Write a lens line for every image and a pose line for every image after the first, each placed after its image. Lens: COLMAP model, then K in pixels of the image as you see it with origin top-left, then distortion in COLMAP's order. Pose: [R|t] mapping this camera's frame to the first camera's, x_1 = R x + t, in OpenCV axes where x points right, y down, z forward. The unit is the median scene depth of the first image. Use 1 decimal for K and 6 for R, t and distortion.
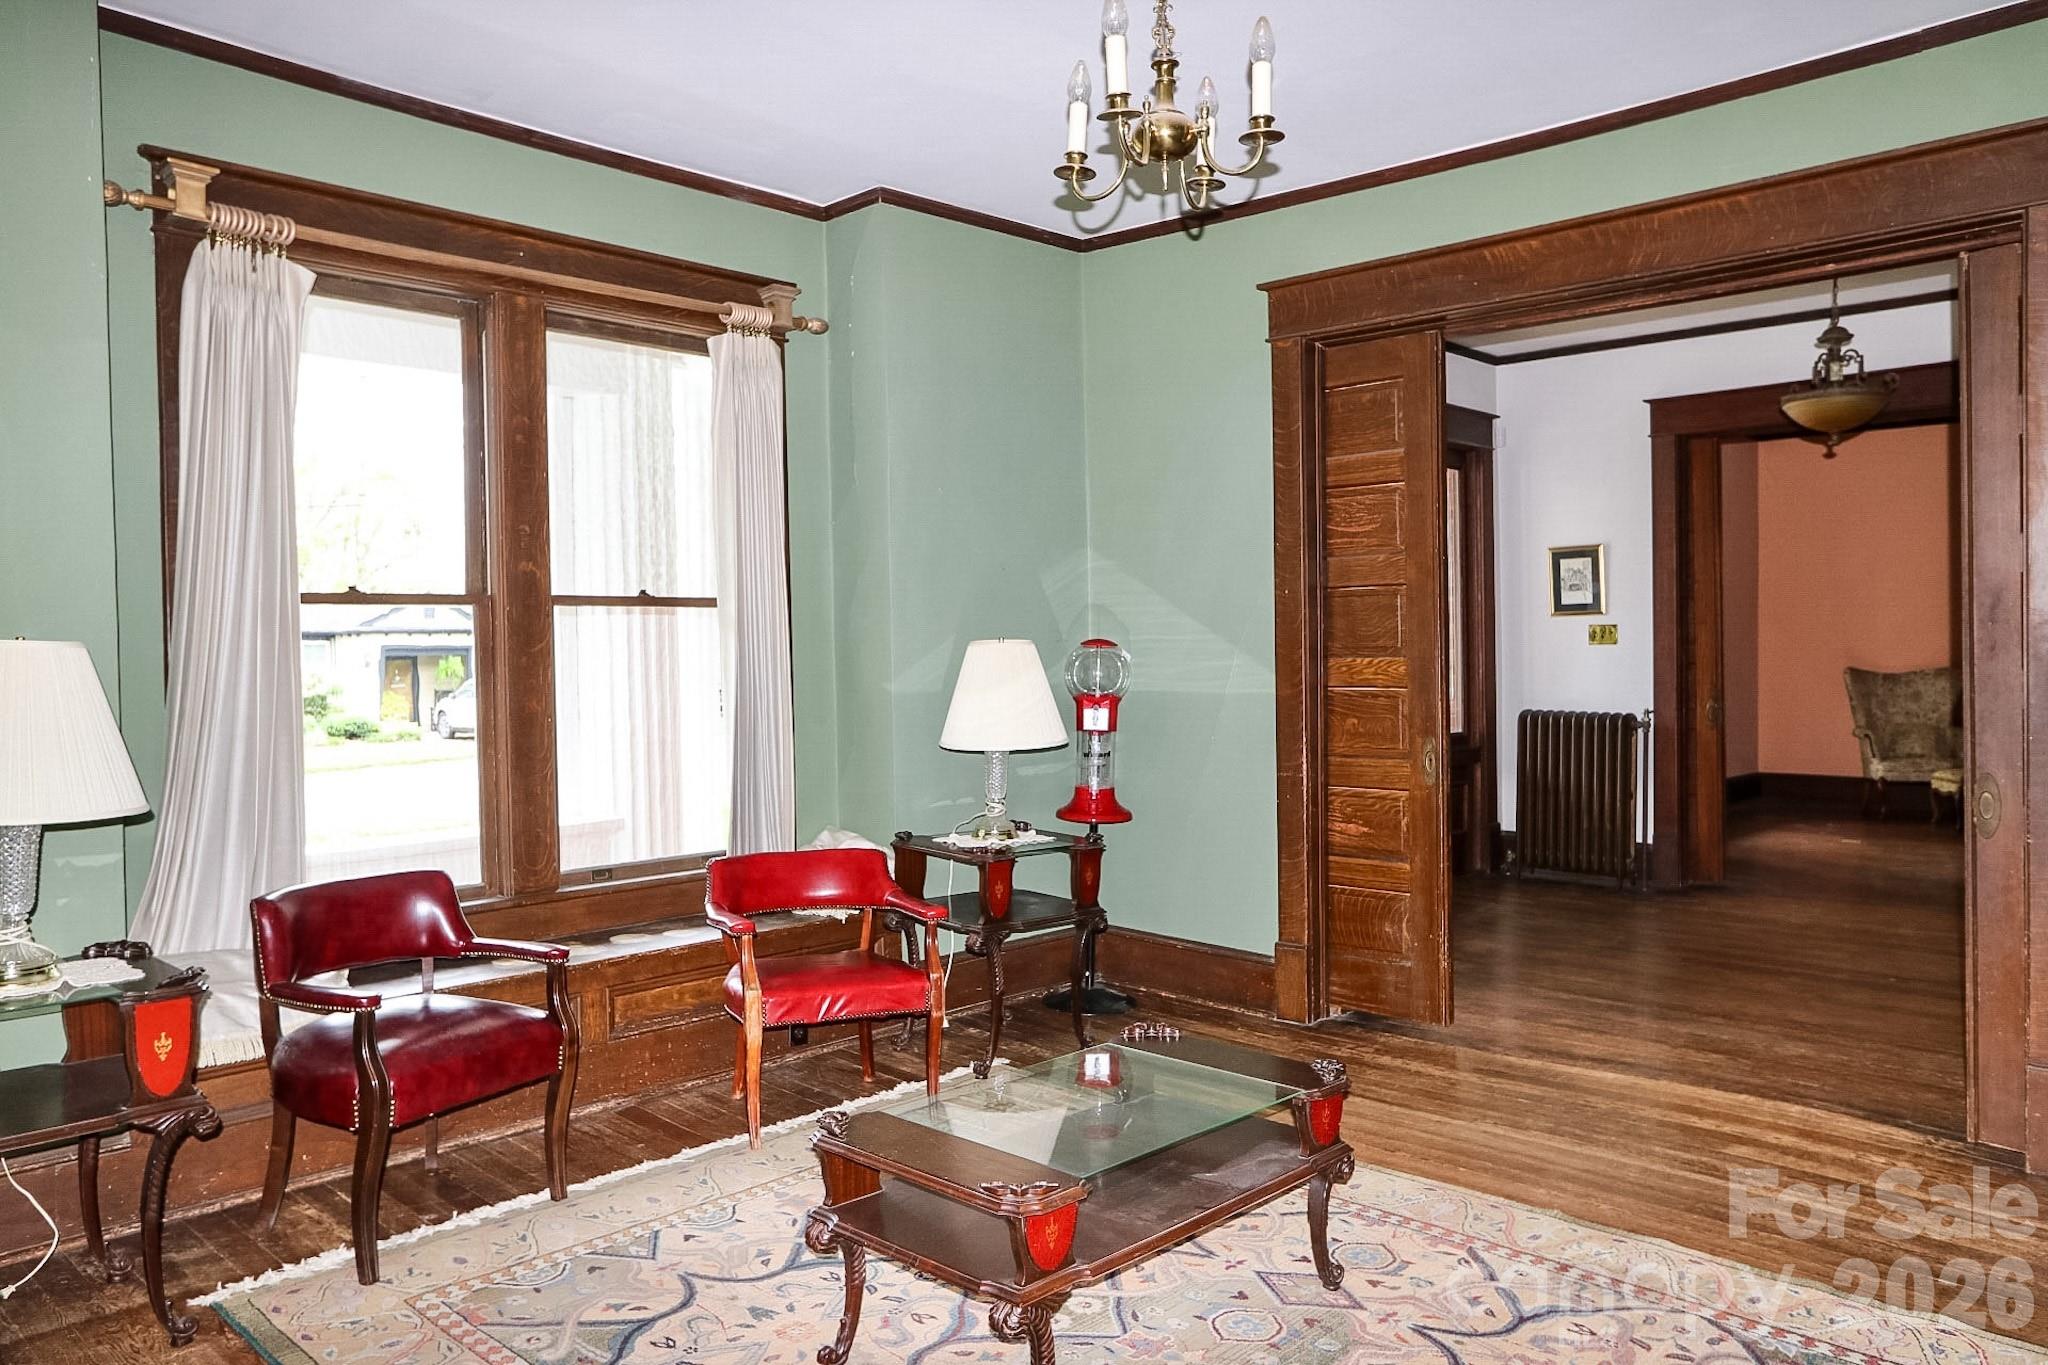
lens RADIAL K [[1468.2, 0, 1006.5], [0, 1468.2, 675.0], [0, 0, 1]] dist [0.005099, 0.001063]
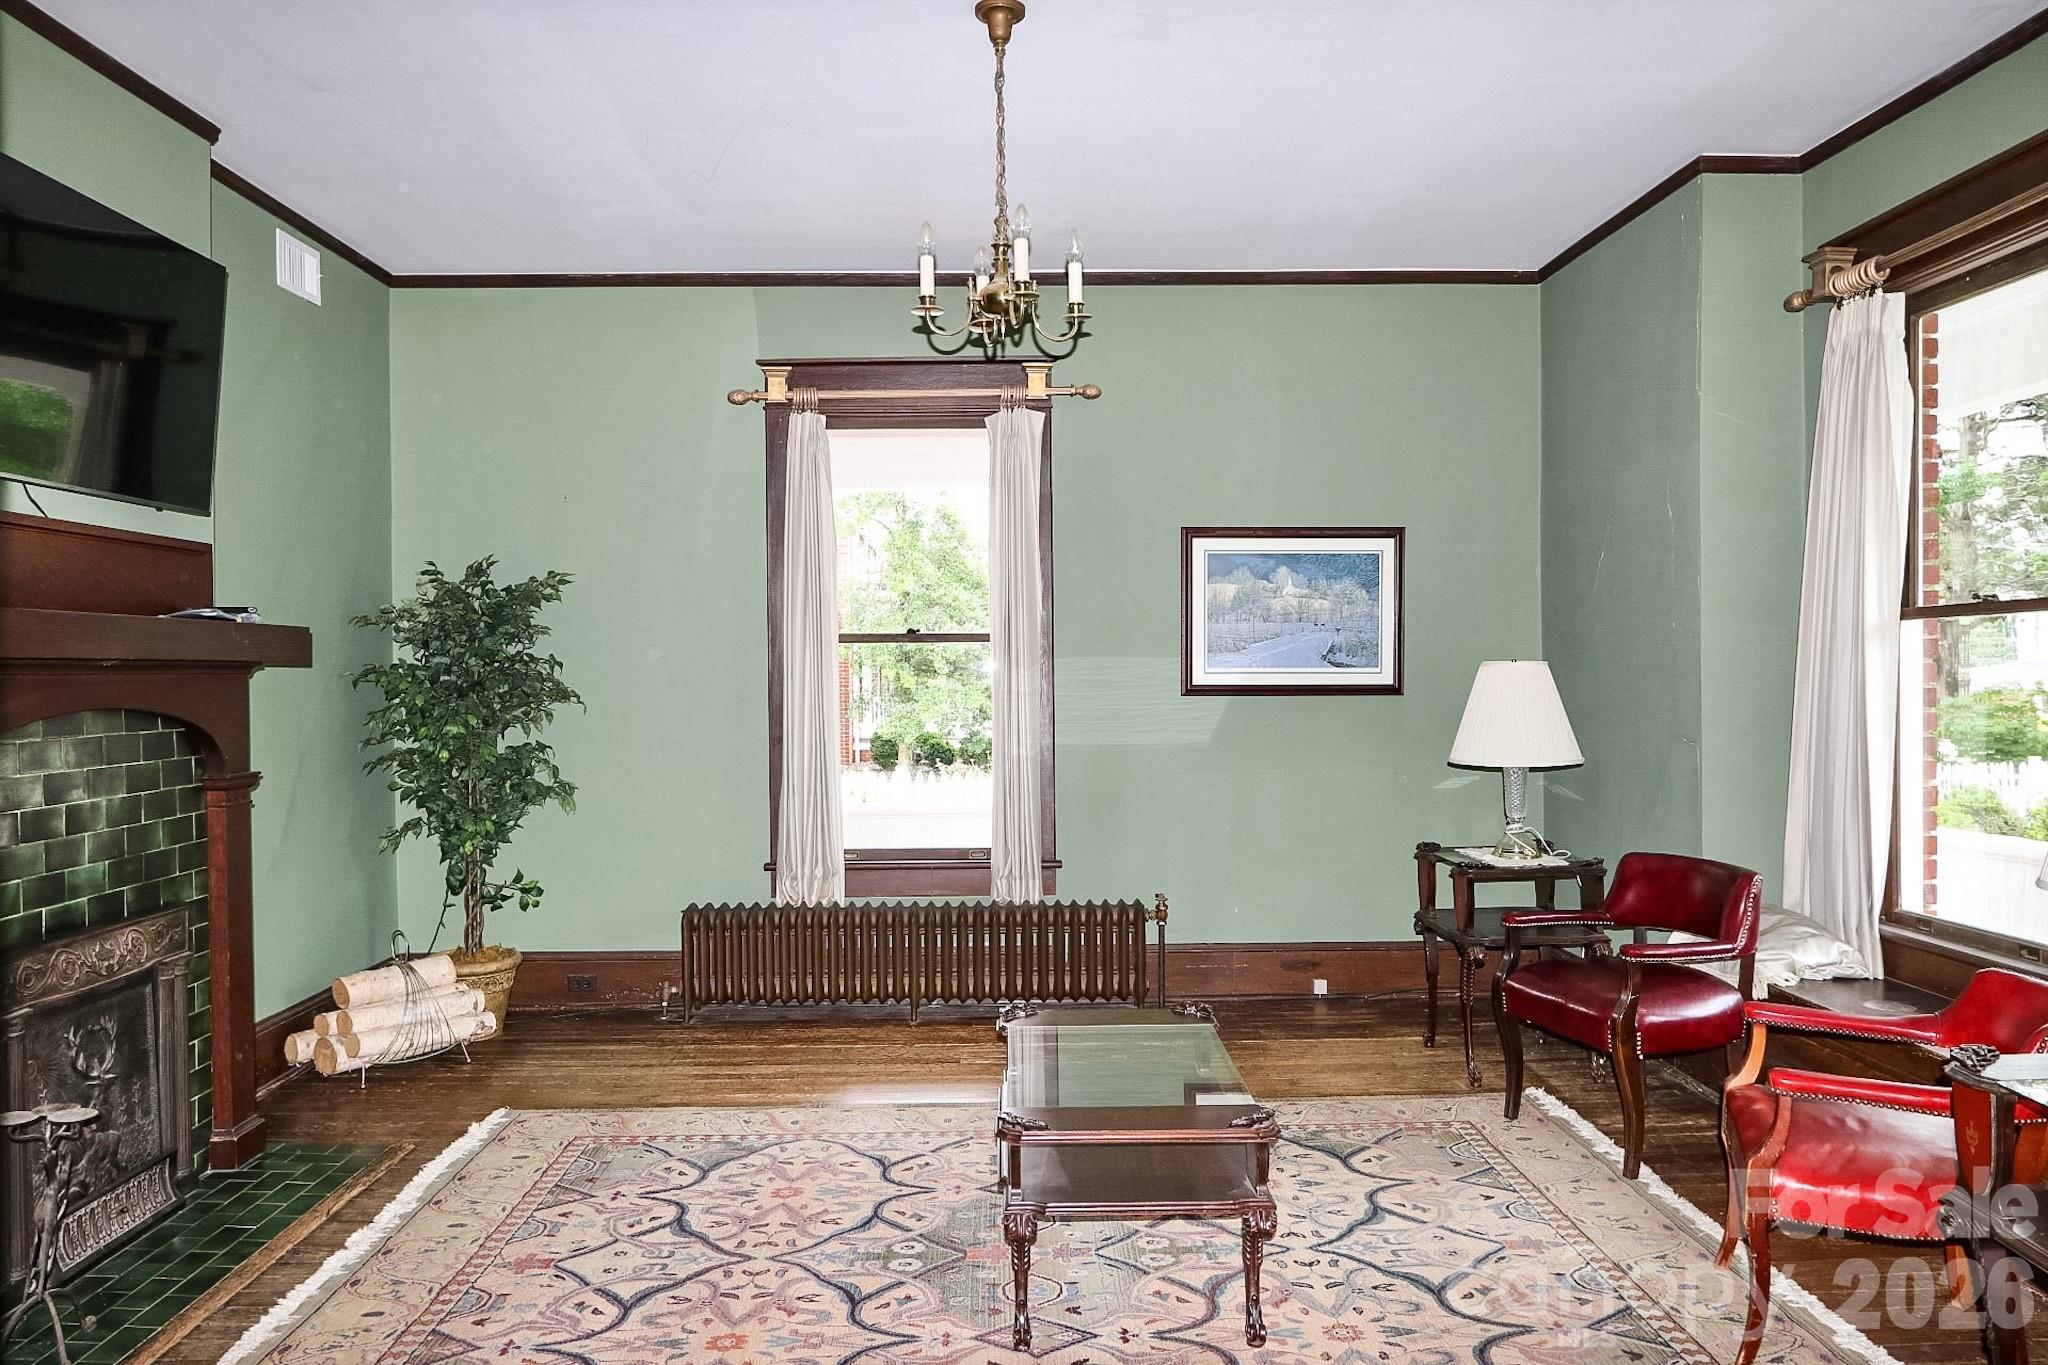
lens RADIAL K [[1468.2, 0, 1013.8], [0, 1468.2, 685.9], [0, 0, 1]] dist [0.005099, 0.001063]
pose [[-0.701619, 0.028388, -0.711987, 0.915814], [0.000002, 0.999206, 0.039838, -0.055811], [0.712552, 0.027950, -0.701062, 1.691908]]
